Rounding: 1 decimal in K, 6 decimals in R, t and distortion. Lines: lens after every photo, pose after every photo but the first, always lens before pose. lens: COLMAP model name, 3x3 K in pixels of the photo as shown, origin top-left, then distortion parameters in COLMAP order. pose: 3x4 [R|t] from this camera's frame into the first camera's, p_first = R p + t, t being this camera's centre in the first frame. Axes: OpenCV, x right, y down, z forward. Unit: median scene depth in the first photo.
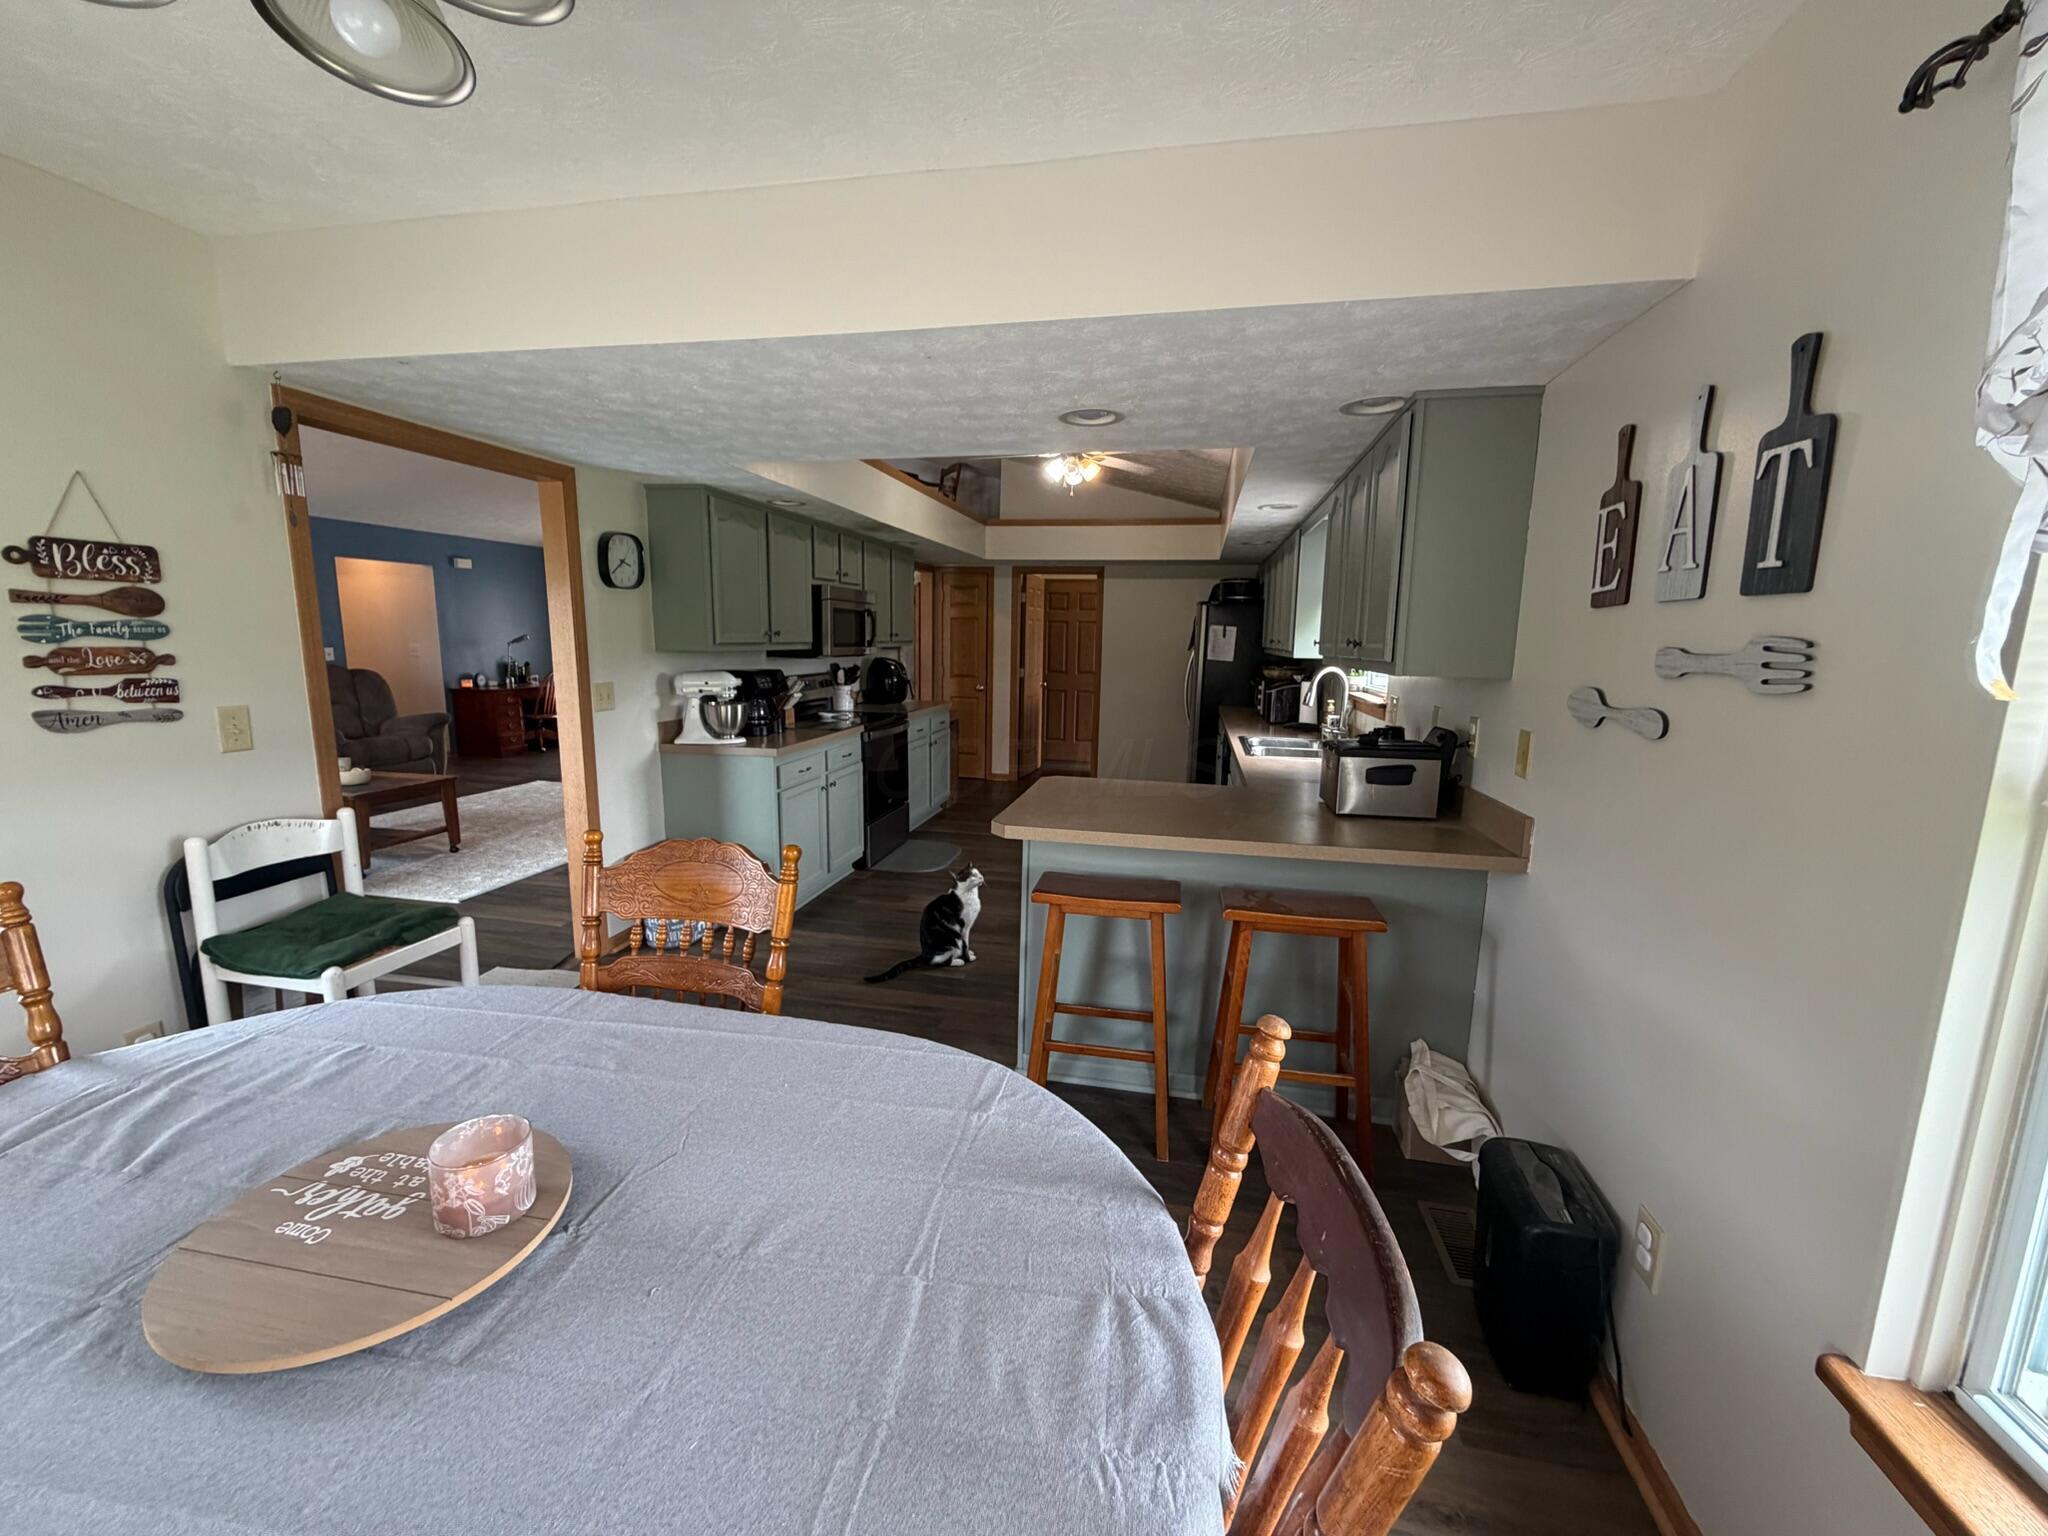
lens RADIAL K [[817.6, 0, 1018.7], [0, 817.6, 767.3], [0, 0, 1]] dist [0.000348, -0.000555]
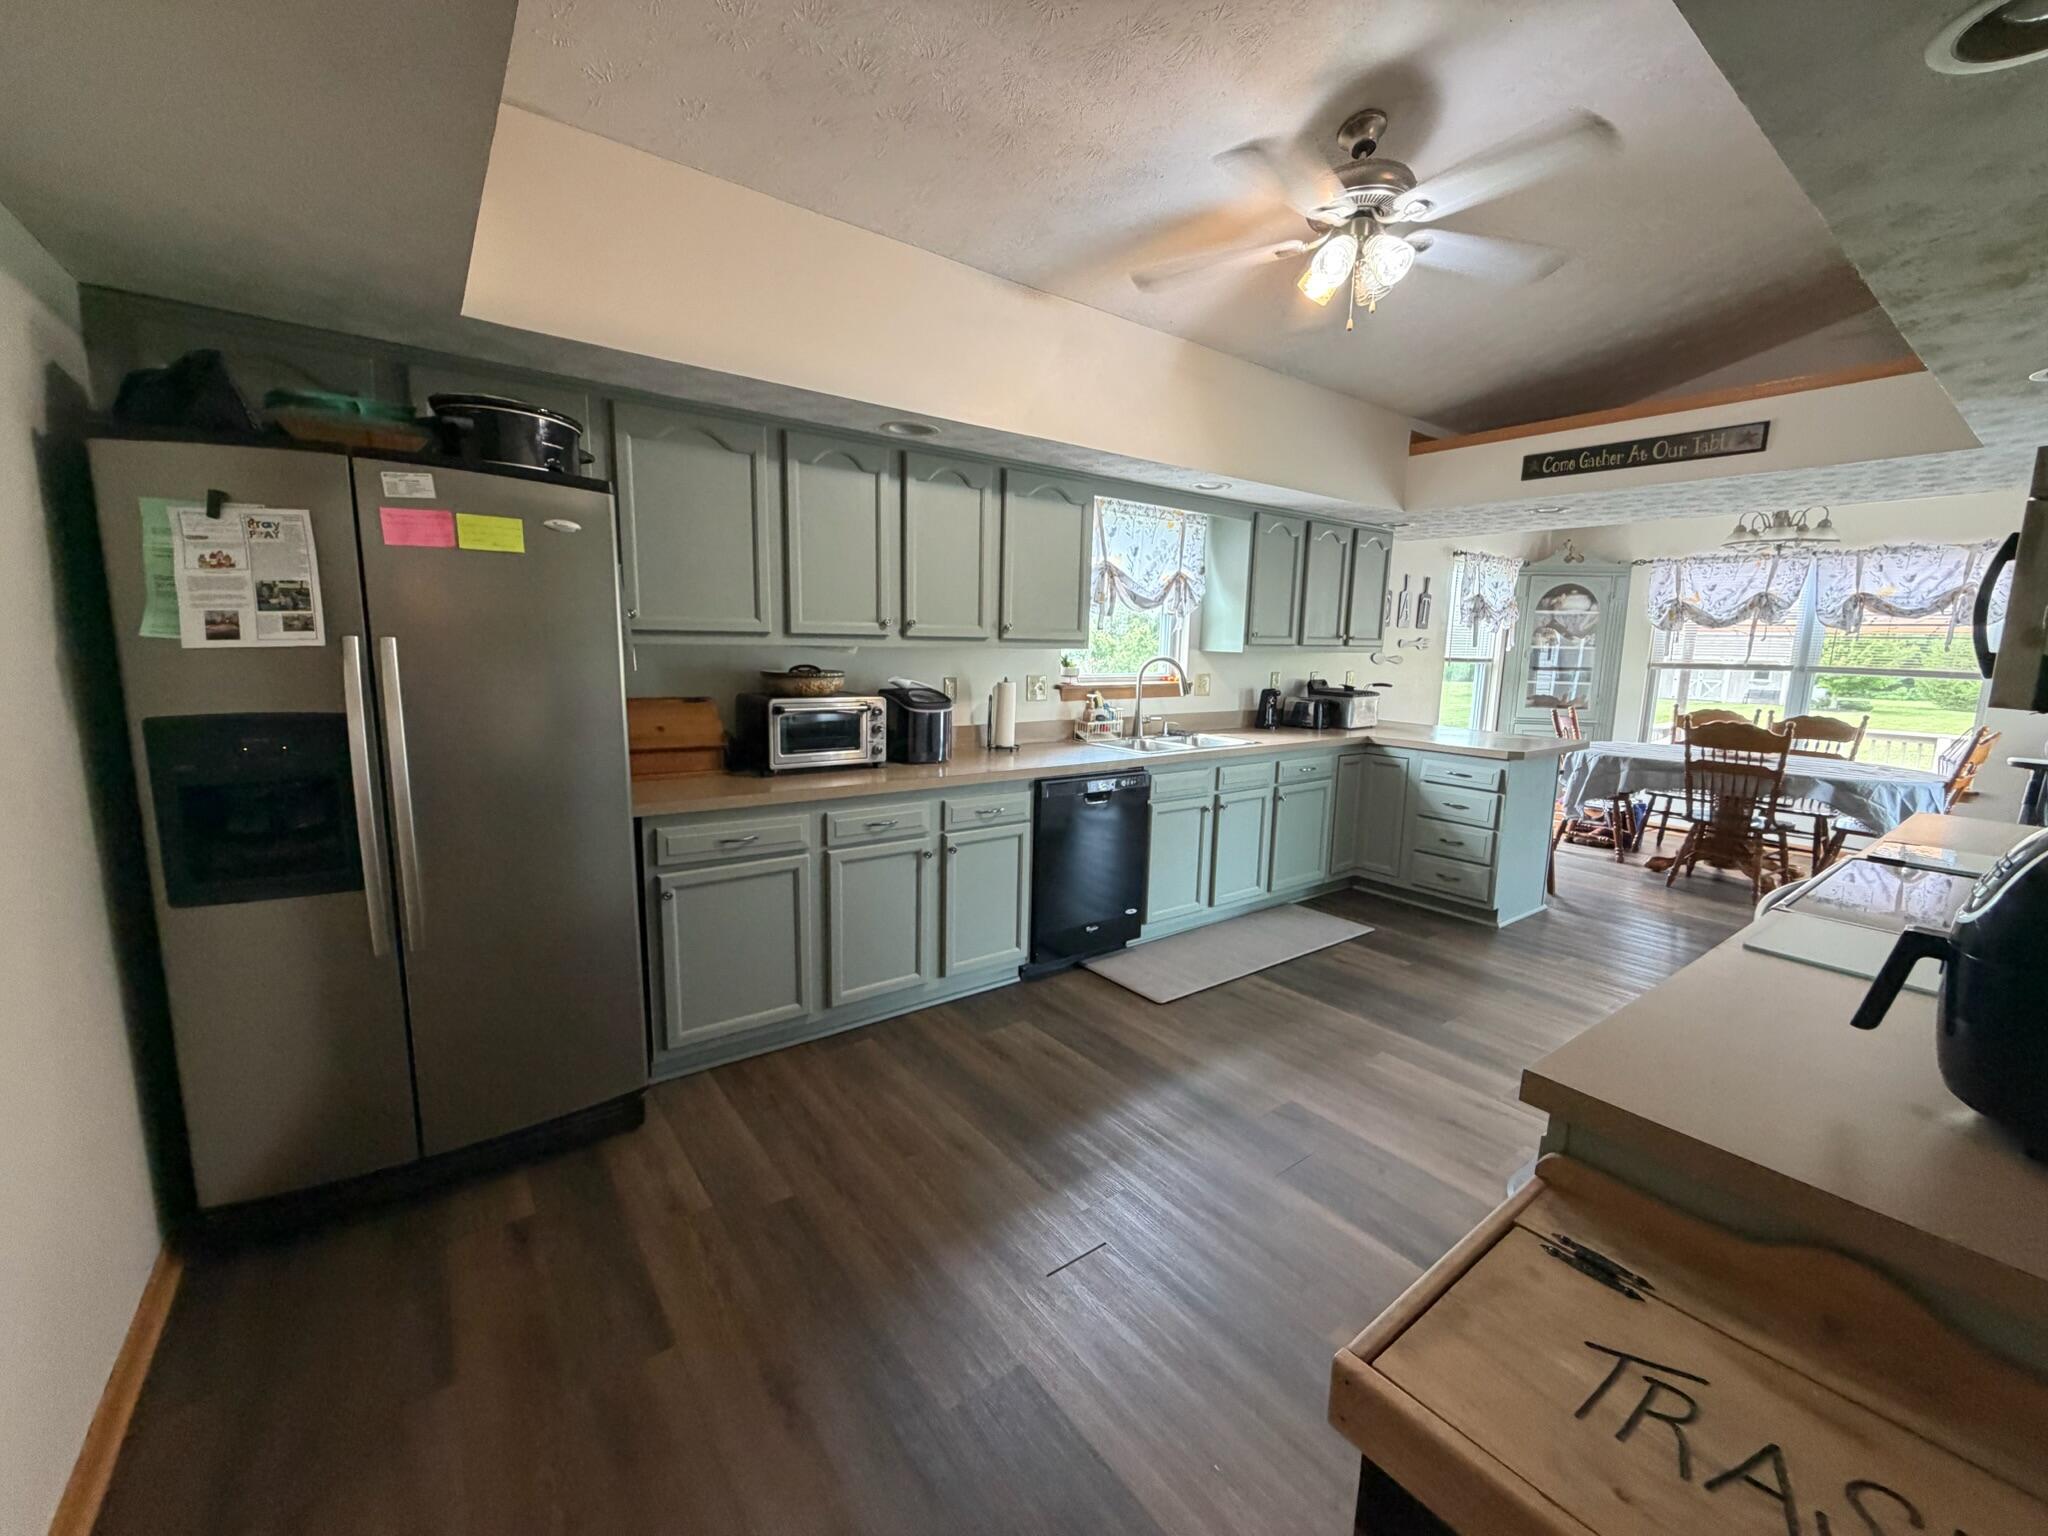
lens RADIAL K [[817.6, 0, 1018.7], [0, 817.6, 767.3], [0, 0, 1]] dist [0.000348, -0.000555]
pose [[-0.749472, -0.136704, 0.647768, -0.096654], [0.069551, 0.956776, 0.282388, -0.172305], [-0.658372, 0.256695, -0.707569, 1.116843]]
